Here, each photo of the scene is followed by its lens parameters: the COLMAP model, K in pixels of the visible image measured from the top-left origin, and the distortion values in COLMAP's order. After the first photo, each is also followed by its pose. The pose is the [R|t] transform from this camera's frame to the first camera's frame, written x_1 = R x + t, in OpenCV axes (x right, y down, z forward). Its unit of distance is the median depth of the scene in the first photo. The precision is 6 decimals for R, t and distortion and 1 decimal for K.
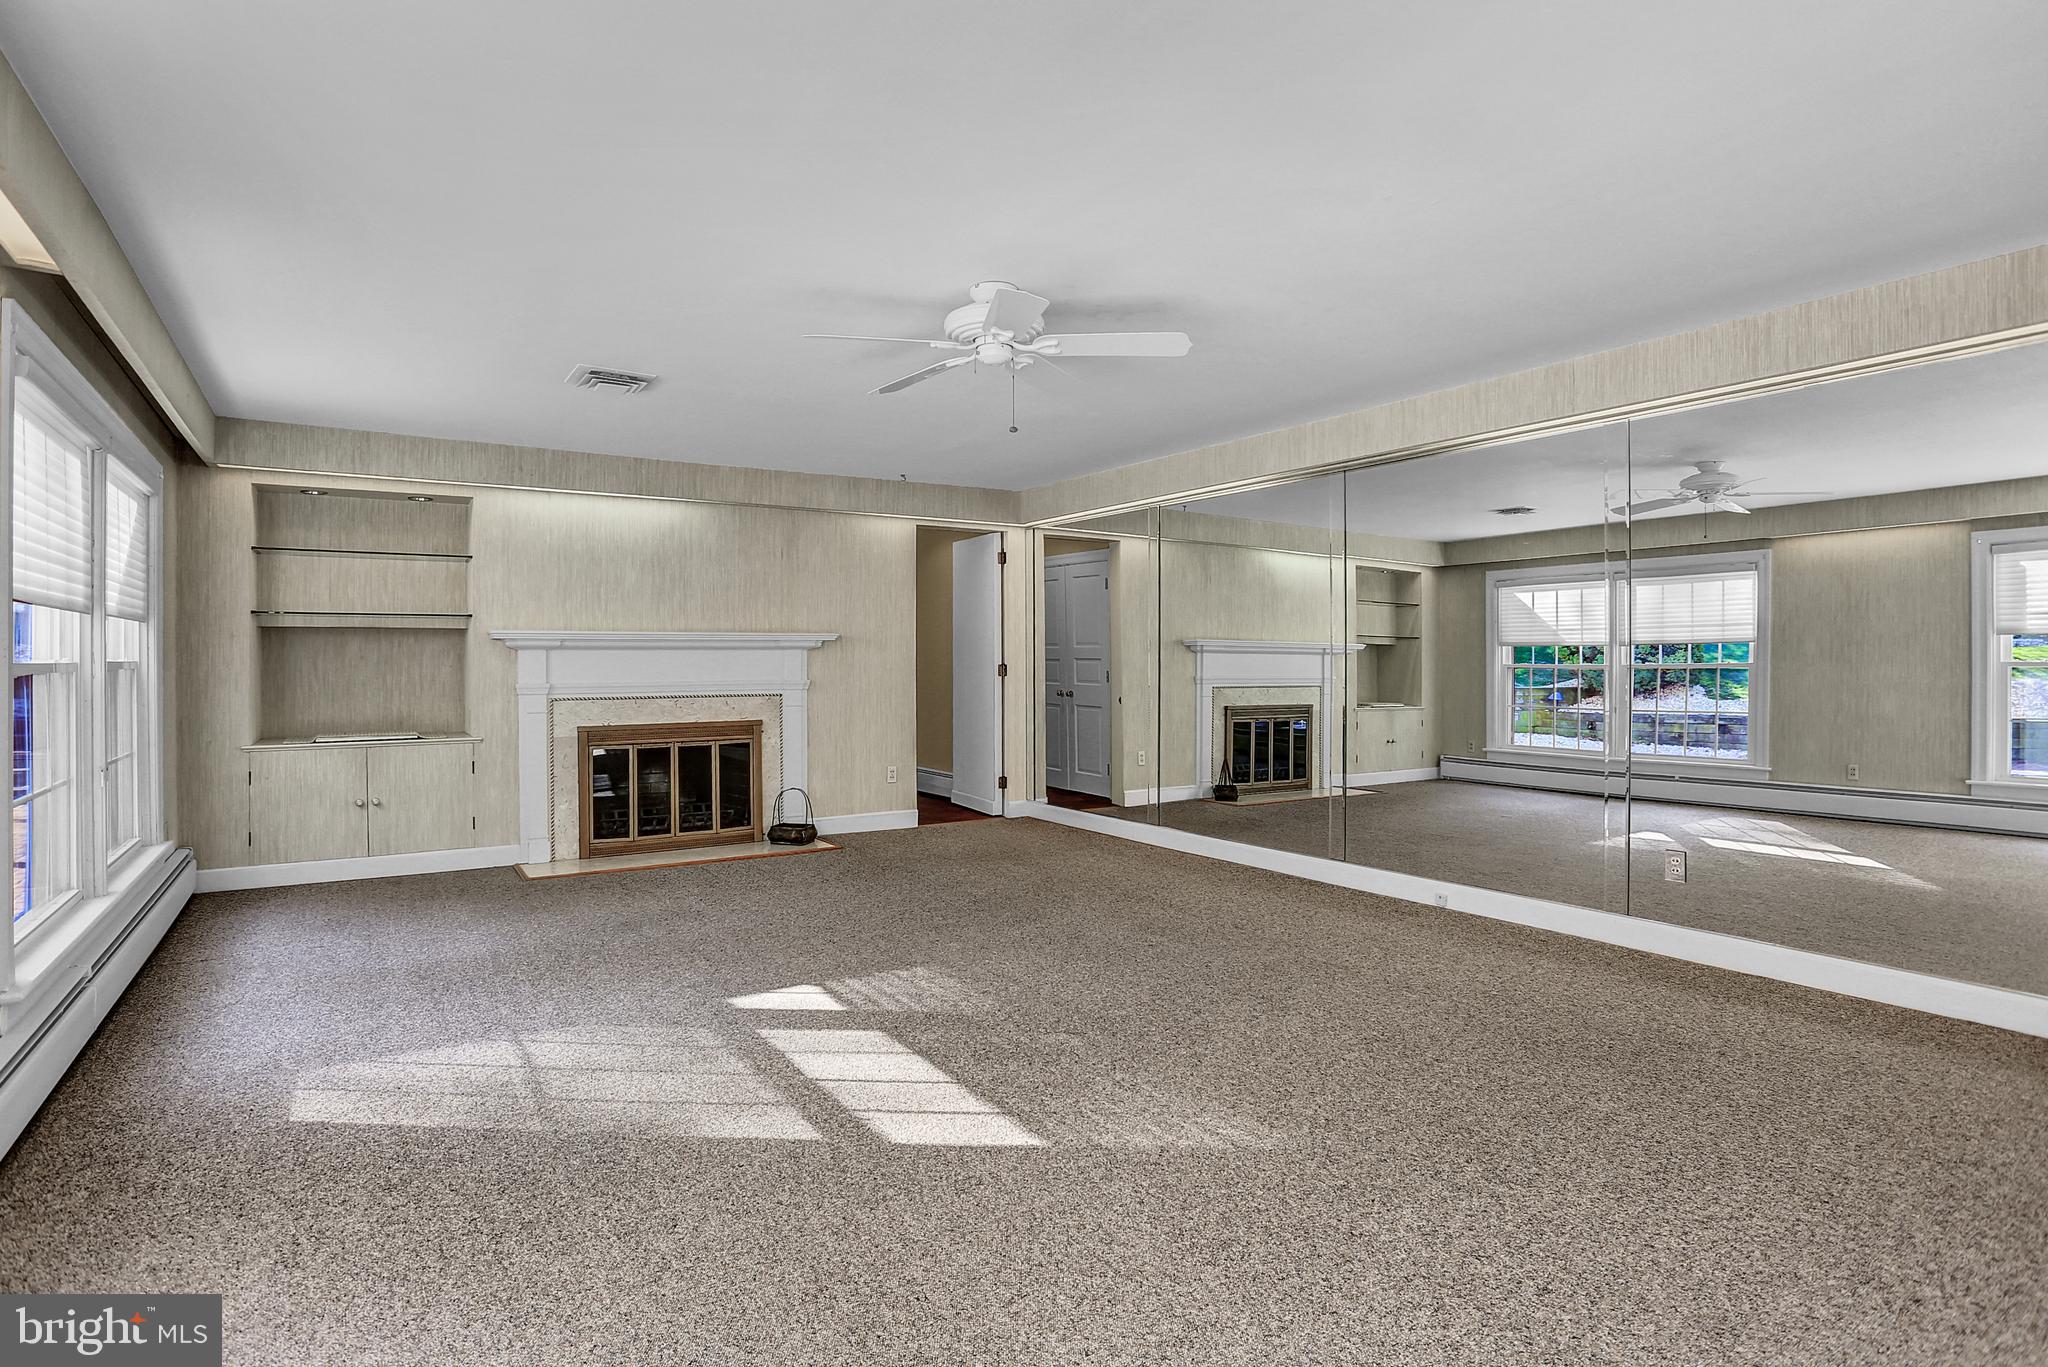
lens RADIAL K [[1018.5, 0, 1036.2], [0, 1018.5, 681.1], [0, 0, 1]] dist [-0.059347, -0.000509]
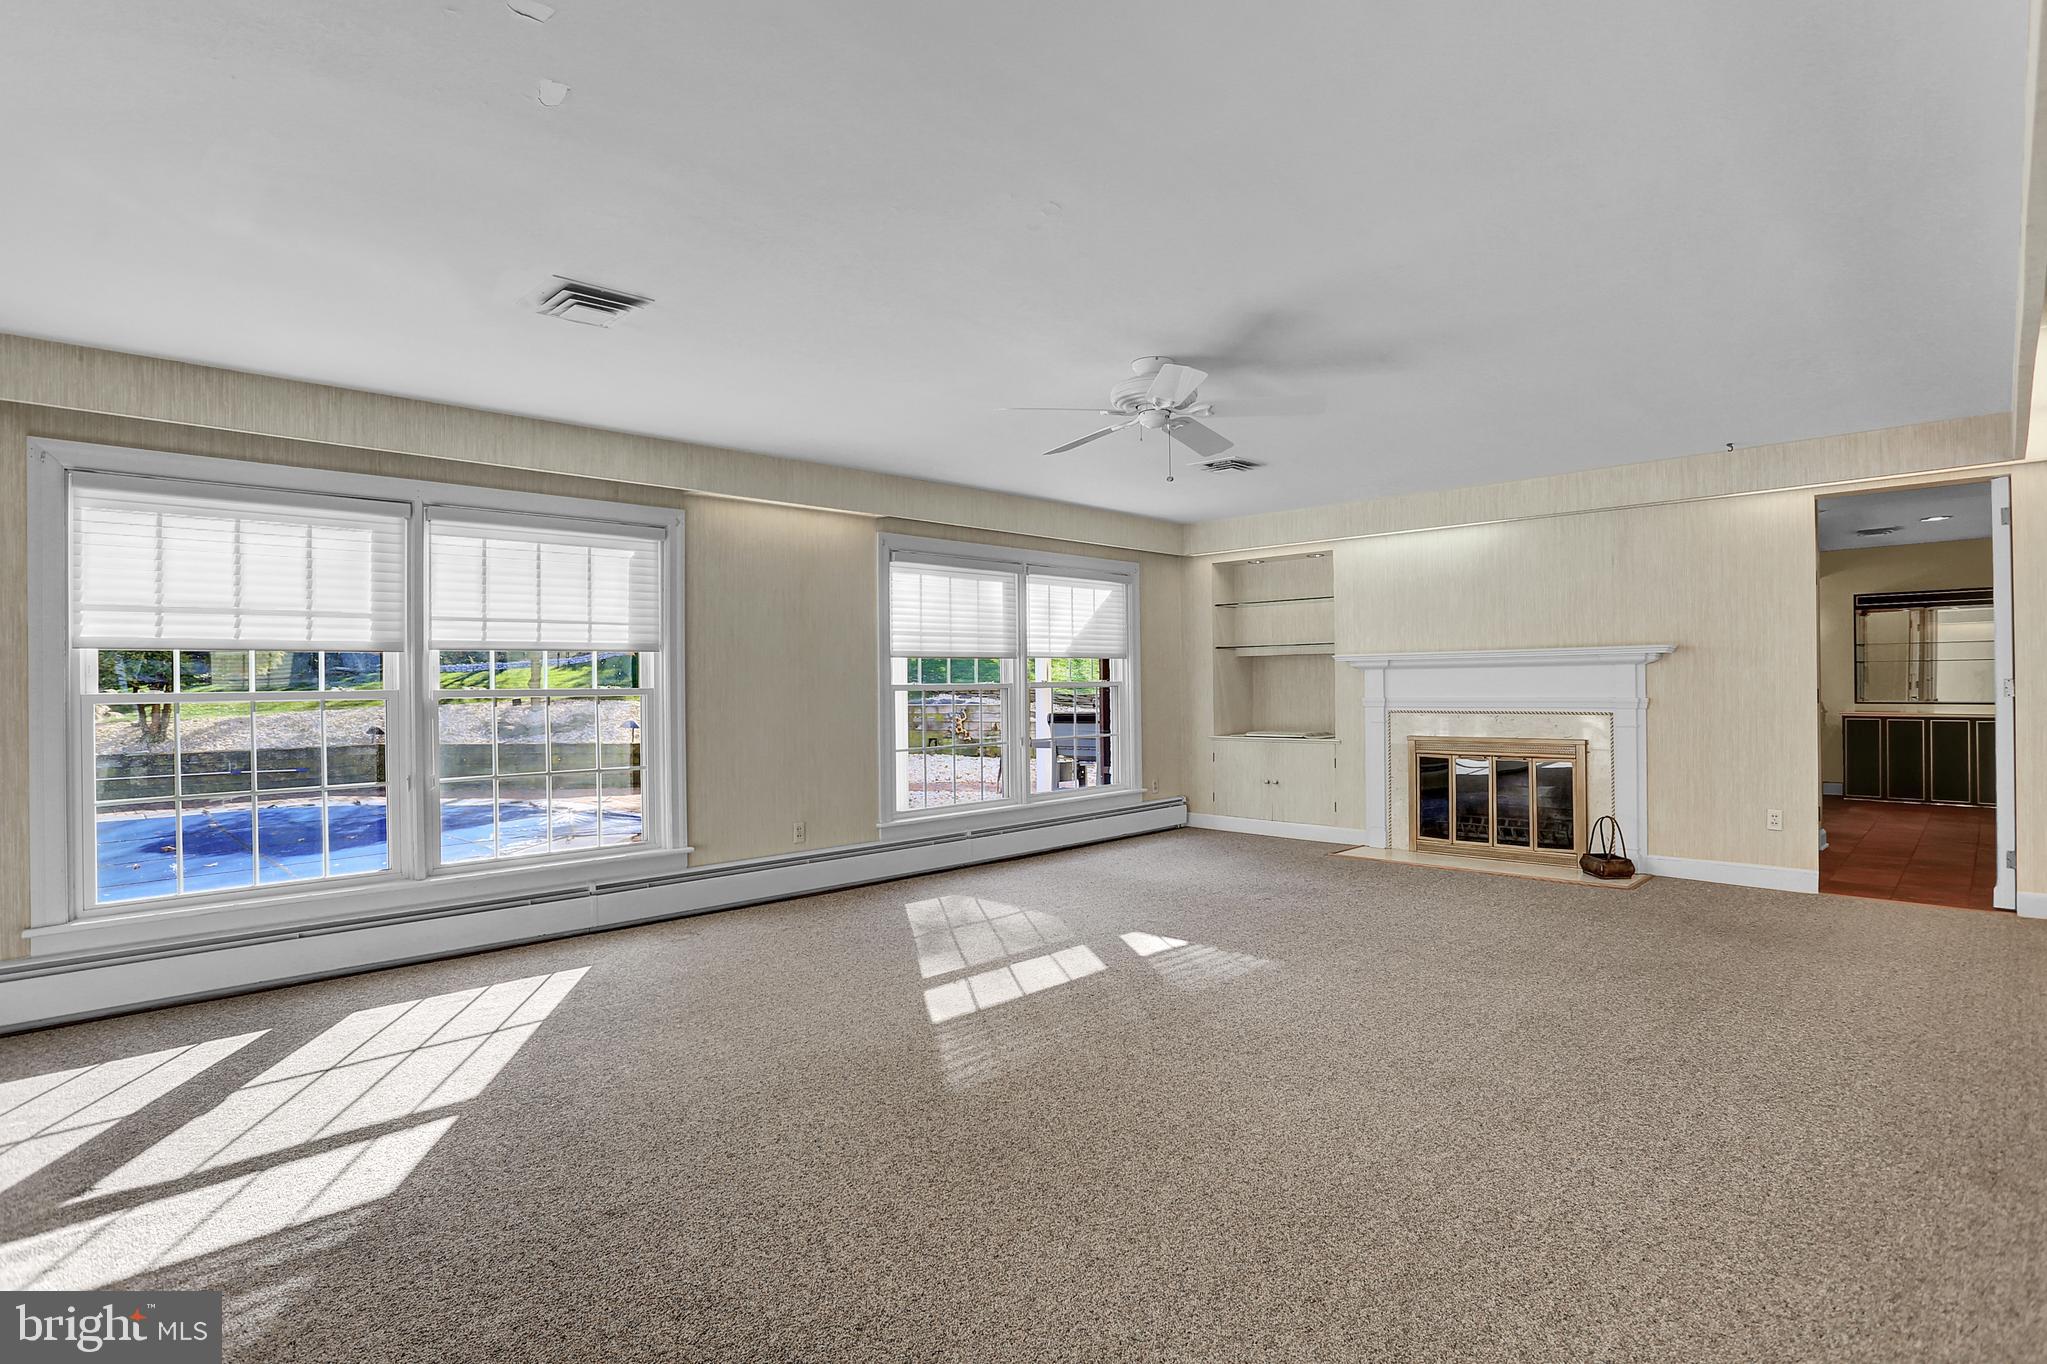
lens RADIAL K [[1018.0, 0, 1037.4], [0, 1018.0, 684.9], [0, 0, 1]] dist [-0.059347, -0.000509]
pose [[0.210366, -0.002104, -0.977620, 0.612784], [-0.010666, 0.999933, -0.004447, -0.002992], [0.977564, 0.011363, 0.210330, 0.363006]]
